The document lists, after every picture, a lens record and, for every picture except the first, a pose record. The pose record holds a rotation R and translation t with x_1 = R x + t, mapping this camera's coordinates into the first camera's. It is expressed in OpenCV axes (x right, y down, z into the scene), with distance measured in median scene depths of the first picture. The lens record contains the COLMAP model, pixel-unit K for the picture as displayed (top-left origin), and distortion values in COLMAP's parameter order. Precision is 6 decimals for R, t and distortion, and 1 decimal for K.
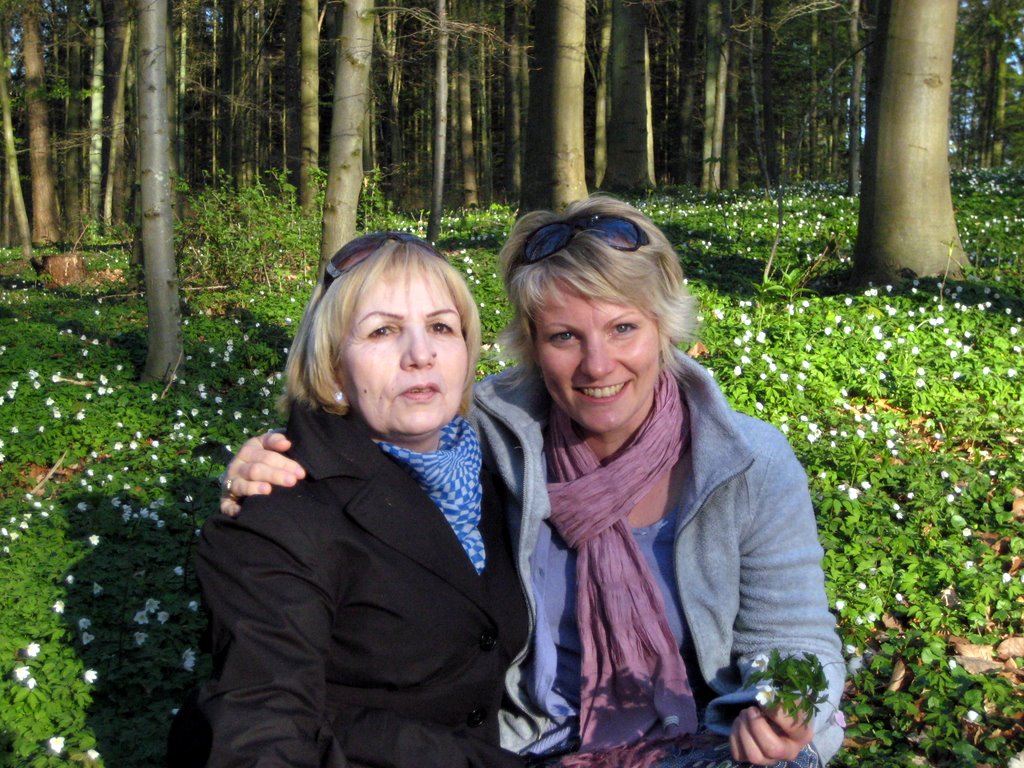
lens RADIAL K [[1765.1, 0, 512.0], [0, 1765.1, 384.0], [0, 0, 1]] dist [-0.102255, 0.003866]
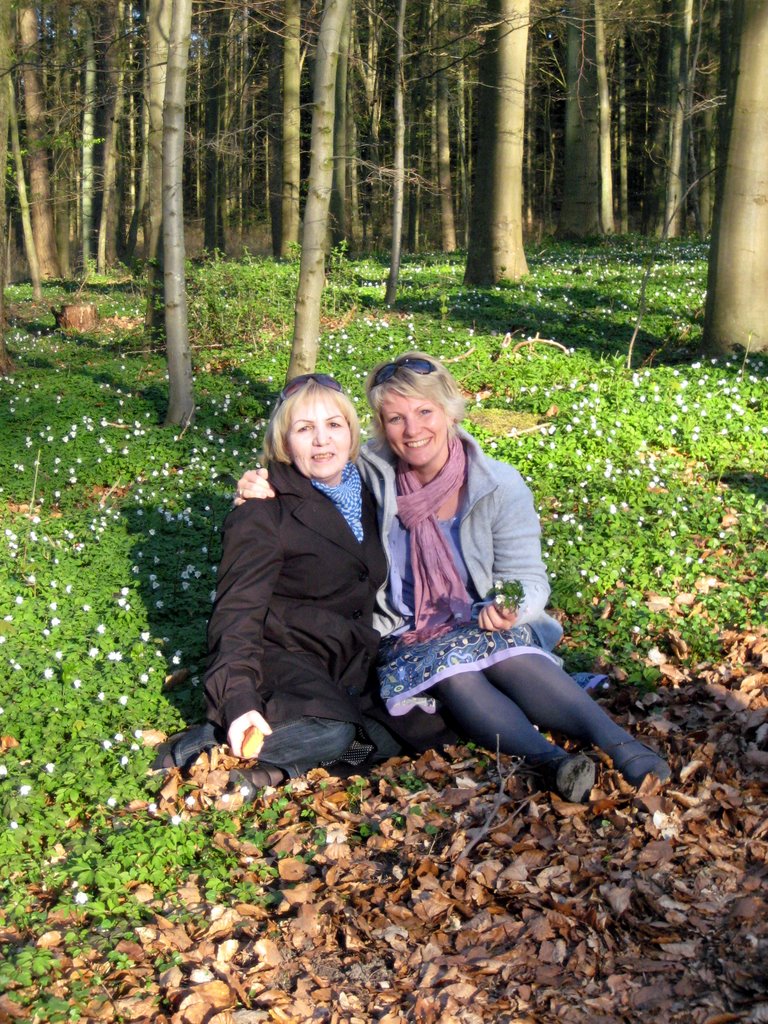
lens RADIAL K [[1765.1, 0, 384.0], [0, 1765.1, 512.0], [0, 0, 1]] dist [-0.102255, 0.003866]
pose [[0.998061, 0.012780, -0.060914, 0.052933], [-0.009069, 0.998107, 0.060825, -0.021681], [0.061576, -0.060155, 0.996288, -0.420796]]
